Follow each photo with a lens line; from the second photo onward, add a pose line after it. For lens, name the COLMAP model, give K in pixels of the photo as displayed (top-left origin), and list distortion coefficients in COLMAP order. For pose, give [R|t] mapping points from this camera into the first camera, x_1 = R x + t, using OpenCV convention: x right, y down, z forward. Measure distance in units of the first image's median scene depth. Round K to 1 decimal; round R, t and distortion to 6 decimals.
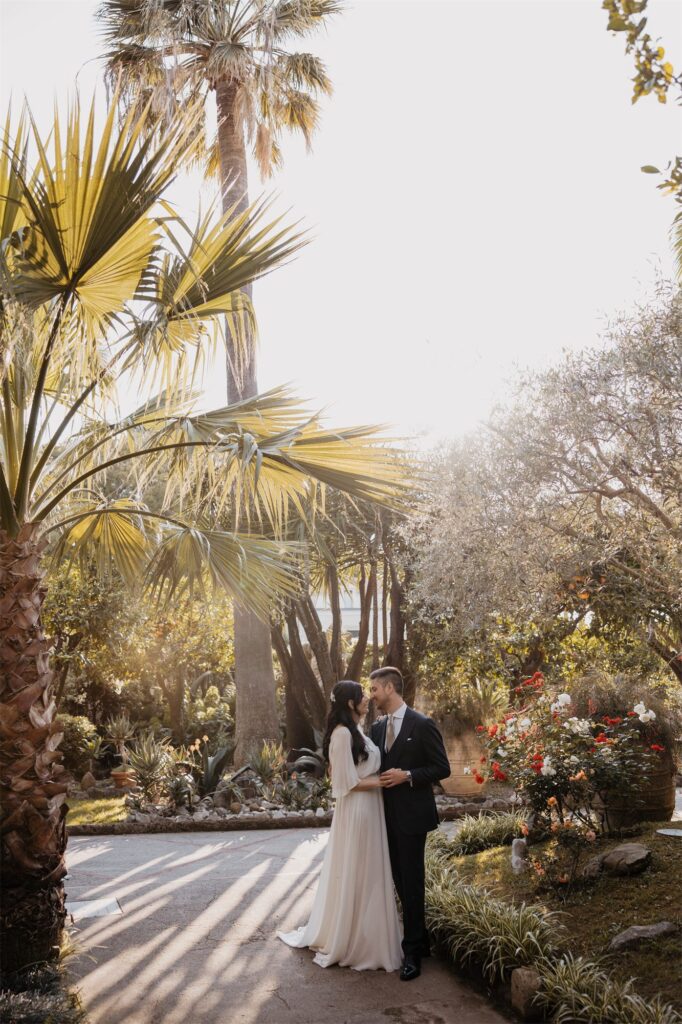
lens RADIAL K [[861.5, 0, 339.6], [0, 861.5, 509.0], [0, 0, 1]] dist [-0.088674, 0.072981]
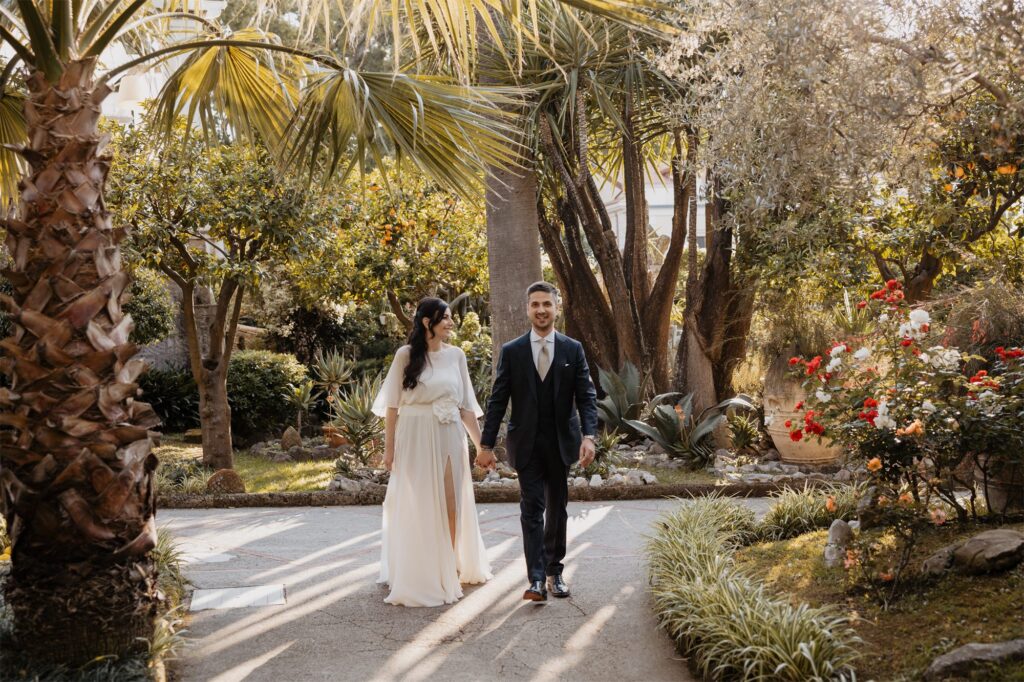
lens RADIAL K [[1223.2, 0, 512.4], [0, 1223.2, 340.3], [0, 0, 1]] dist [0.011376, 0.000000]
pose [[0.988440, -0.000265, -0.151610, 0.104735], [0.033374, 0.975849, 0.215881, 0.027786], [0.147891, -0.218445, 0.964578, 0.042937]]
